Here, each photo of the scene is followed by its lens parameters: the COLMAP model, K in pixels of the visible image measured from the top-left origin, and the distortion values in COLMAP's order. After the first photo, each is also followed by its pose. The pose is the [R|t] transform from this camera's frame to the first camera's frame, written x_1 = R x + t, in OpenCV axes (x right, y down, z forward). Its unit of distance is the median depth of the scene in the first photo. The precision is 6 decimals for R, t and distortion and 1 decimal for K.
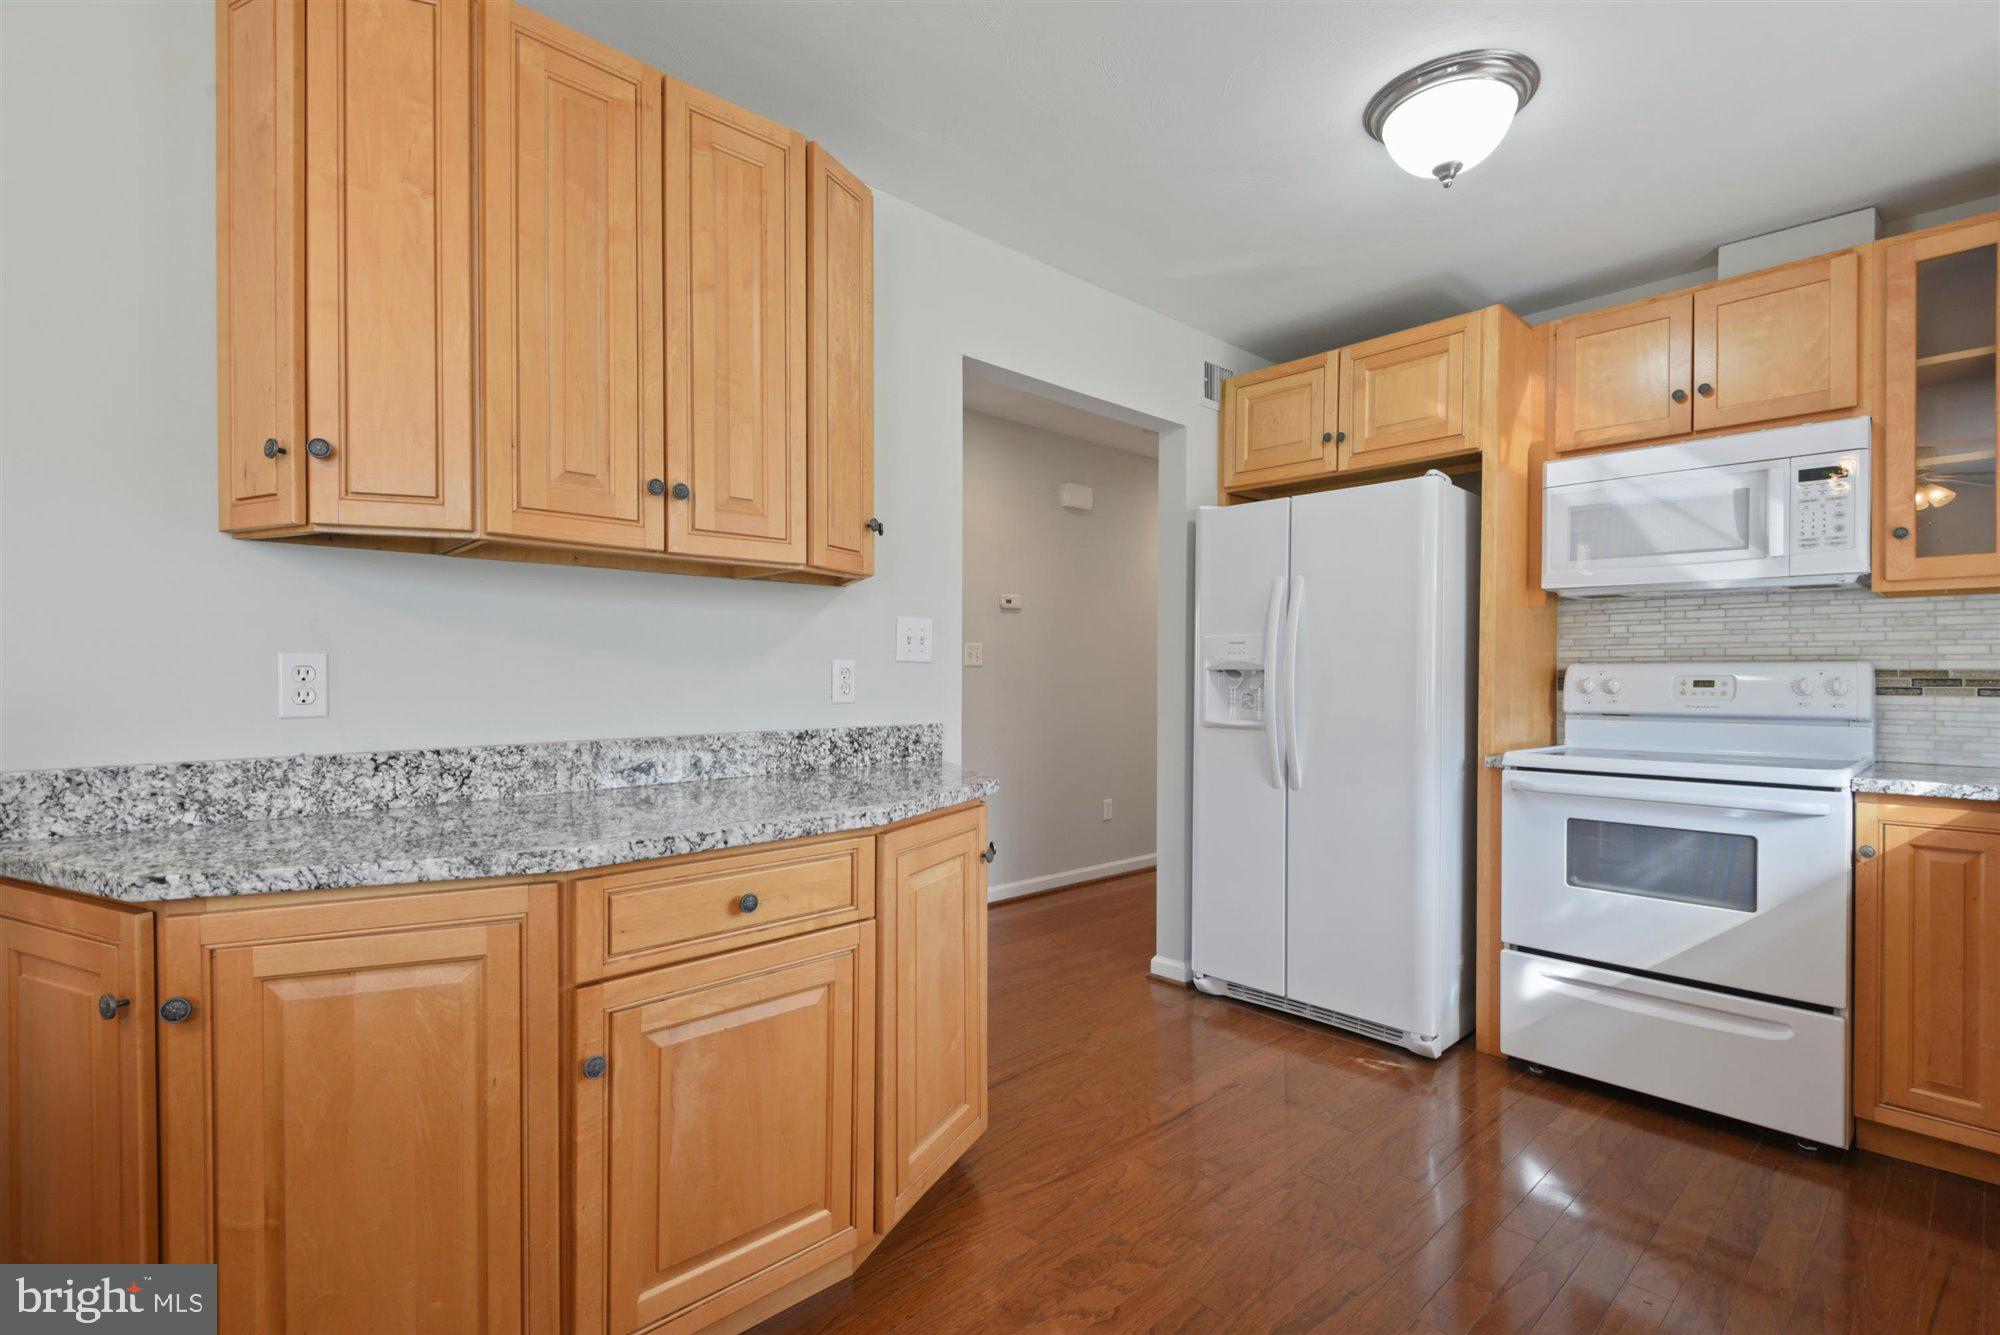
lens RADIAL K [[914.7, 0, 1008.1], [0, 914.7, 678.8], [0, 0, 1]] dist [0.031199, -0.018085]
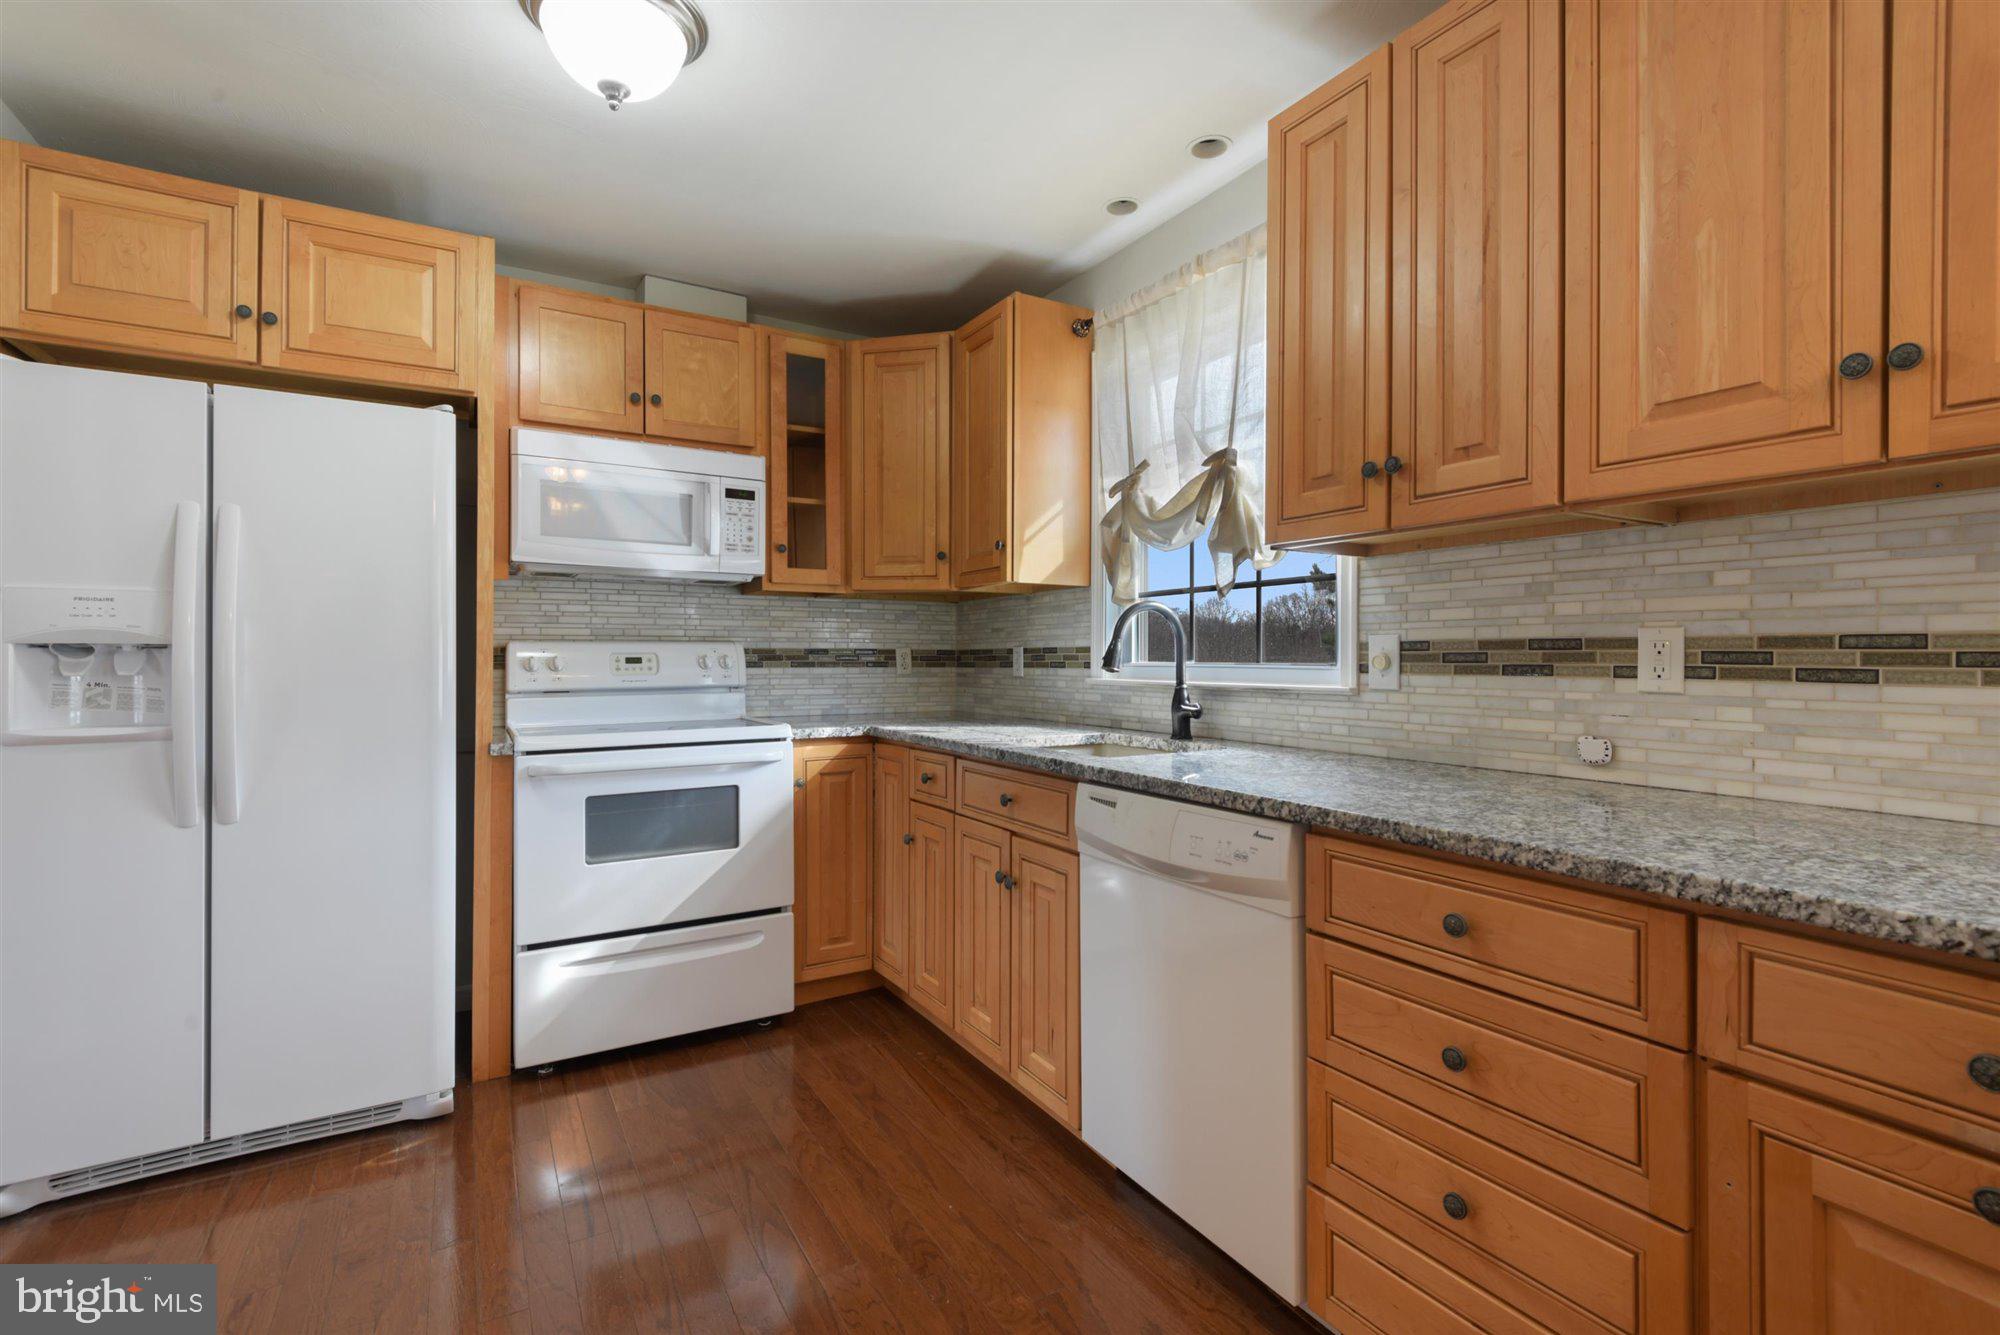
lens RADIAL K [[914.7, 0, 1004.9], [0, 914.7, 656.2], [0, 0, 1]] dist [0.031199, -0.018085]
pose [[0.220911, -0.003418, 0.975288, -0.270405], [0.006043, 0.999979, 0.002136, 0.000802], [-0.975275, 0.005422, 0.220927, 0.364577]]
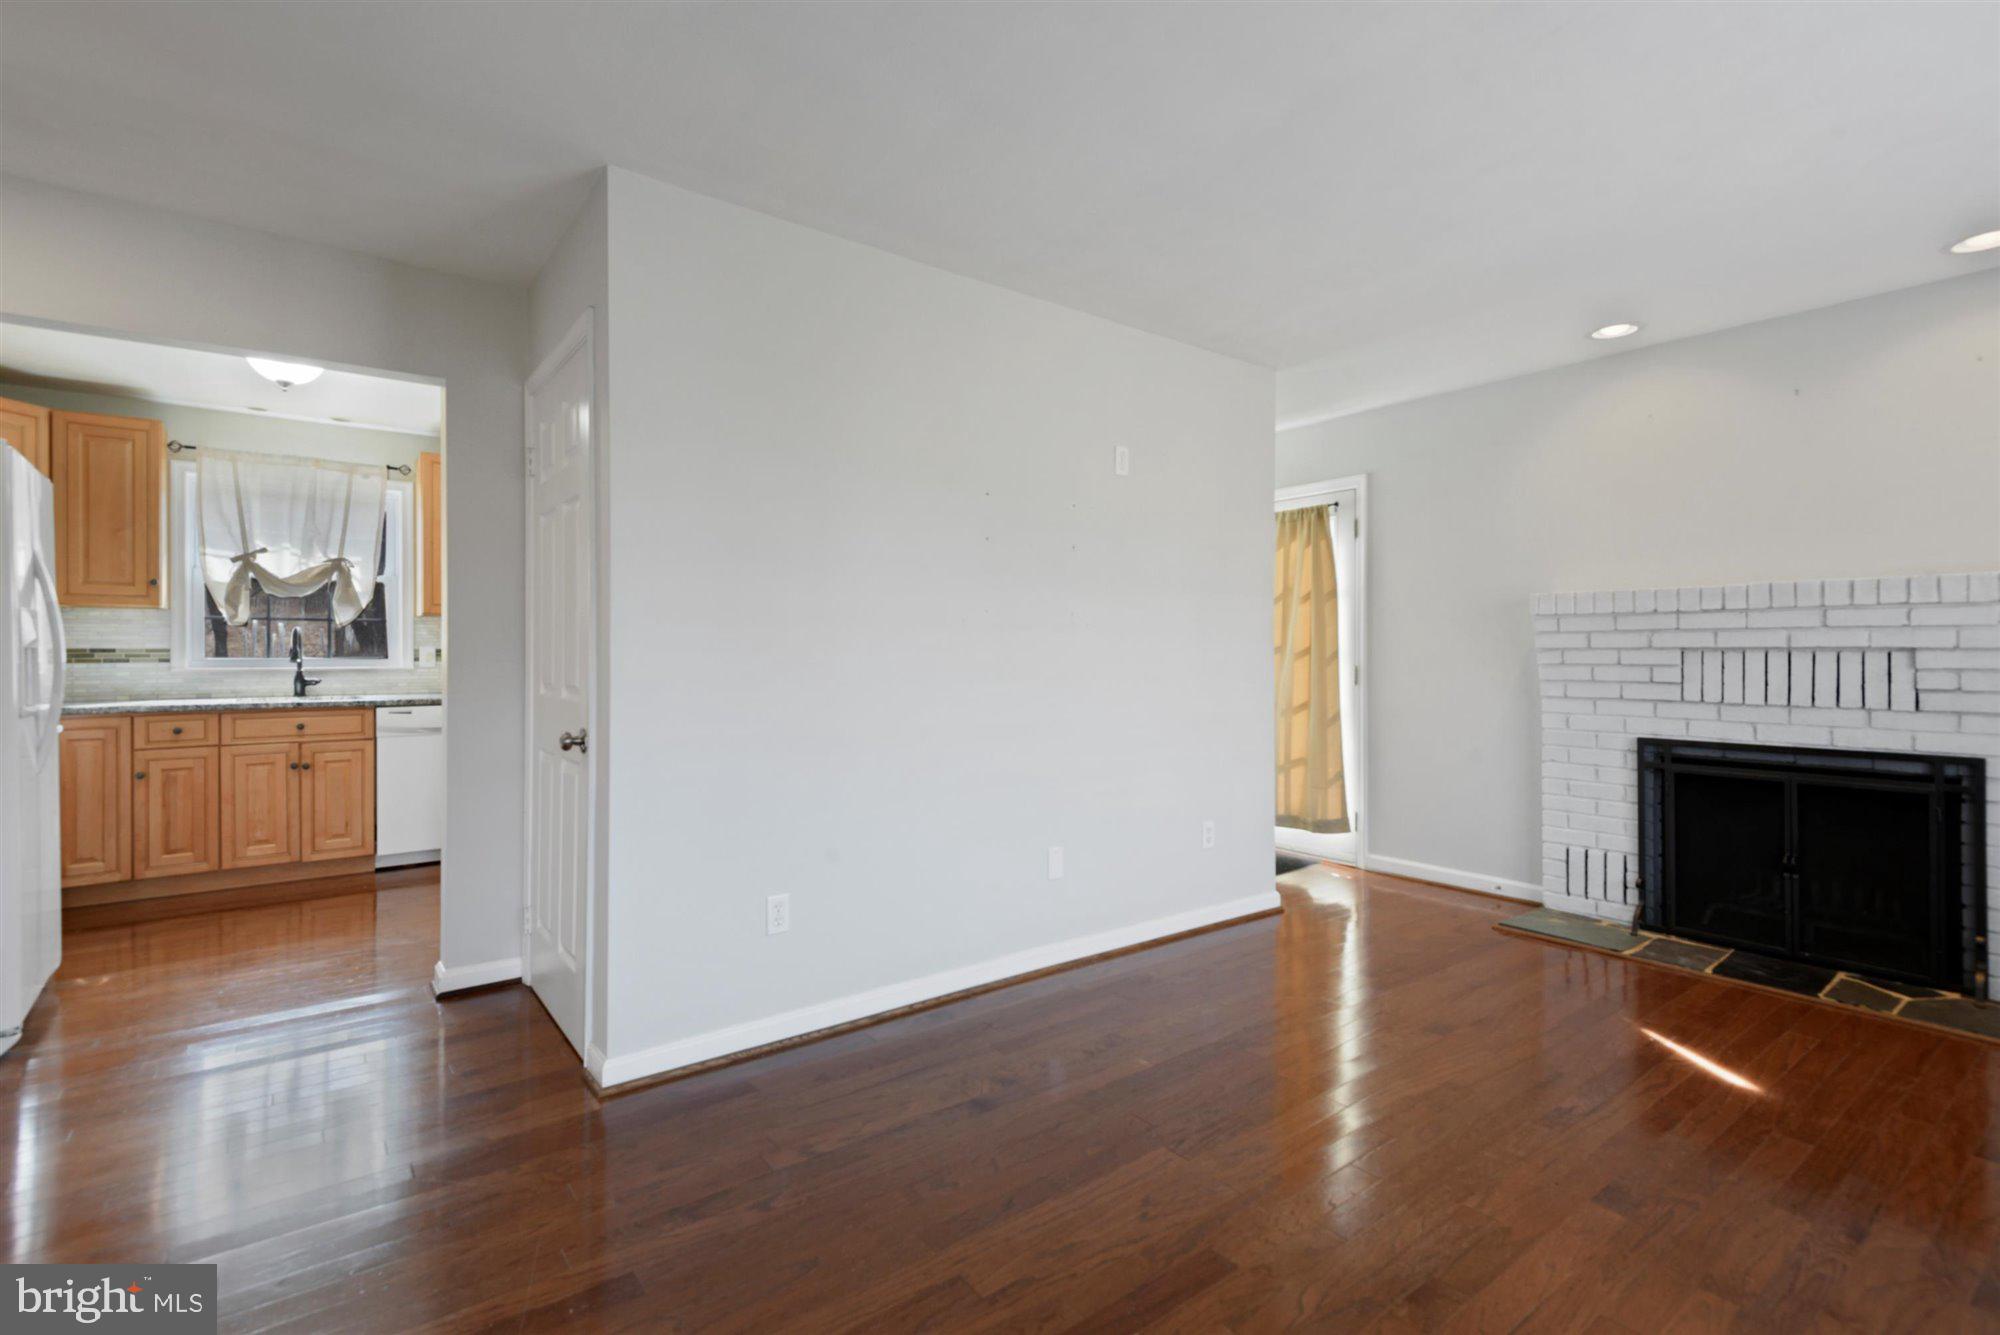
lens RADIAL K [[914.7, 0, 999.6], [0, 914.7, 653.4], [0, 0, 1]] dist [0.031199, -0.018085]
pose [[-0.995162, -0.005596, 0.098090, -0.963399], [-0.004872, 0.999959, 0.007613, -0.021867], [-0.098129, 0.007098, -0.995148, 2.288093]]
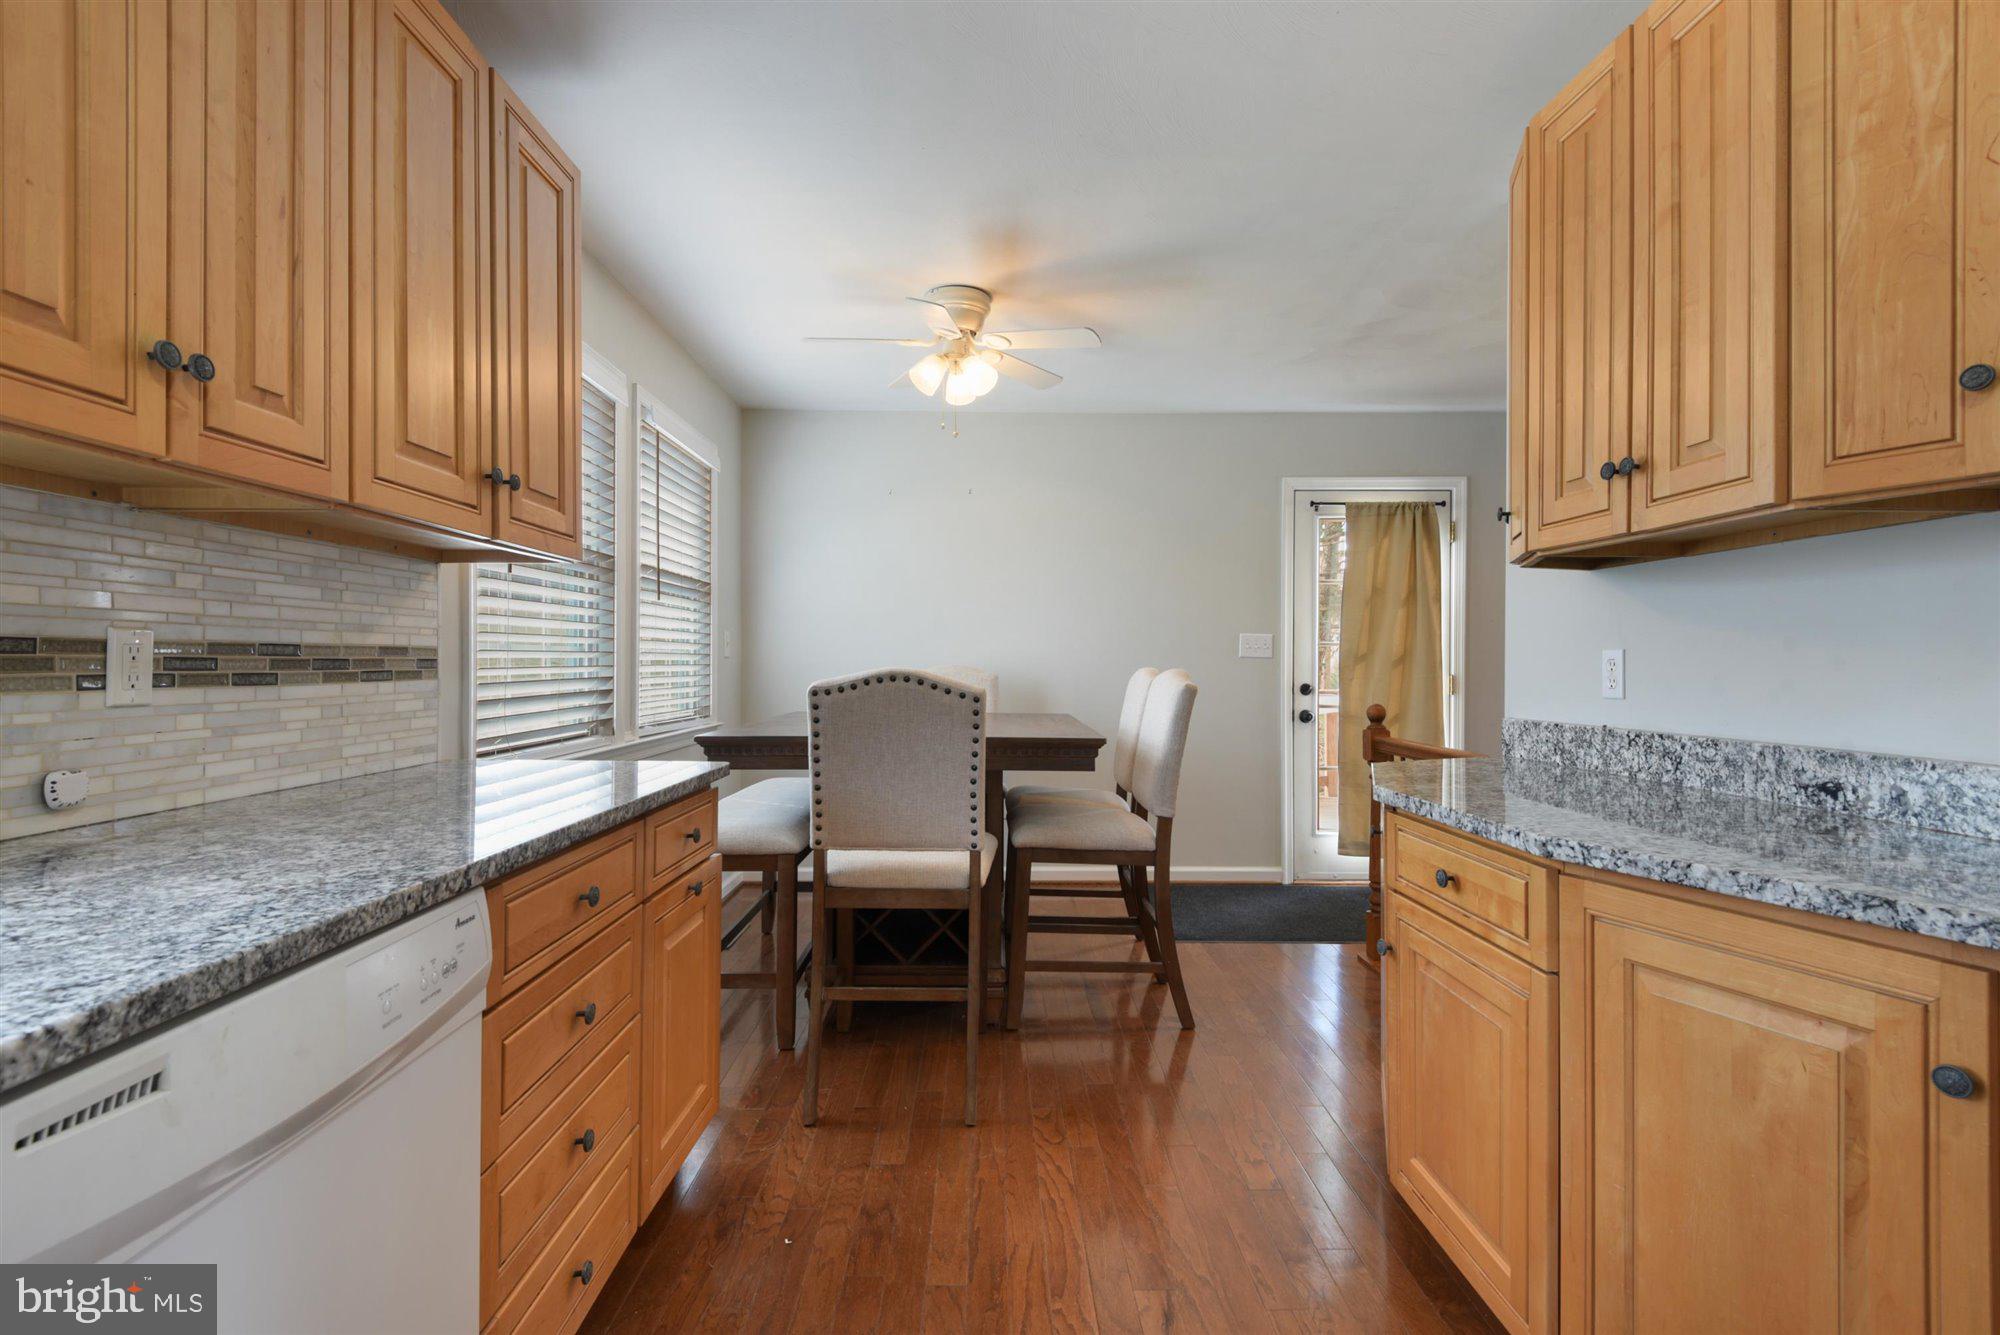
lens RADIAL K [[914.7, 0, 1001.3], [0, 914.7, 659.8], [0, 0, 1]] dist [0.031199, -0.018085]
pose [[-0.669338, -0.007360, -0.742922, 0.526039], [-0.011398, 0.999935, 0.000363, -0.002643], [0.742871, 0.008710, -0.669378, 0.814456]]
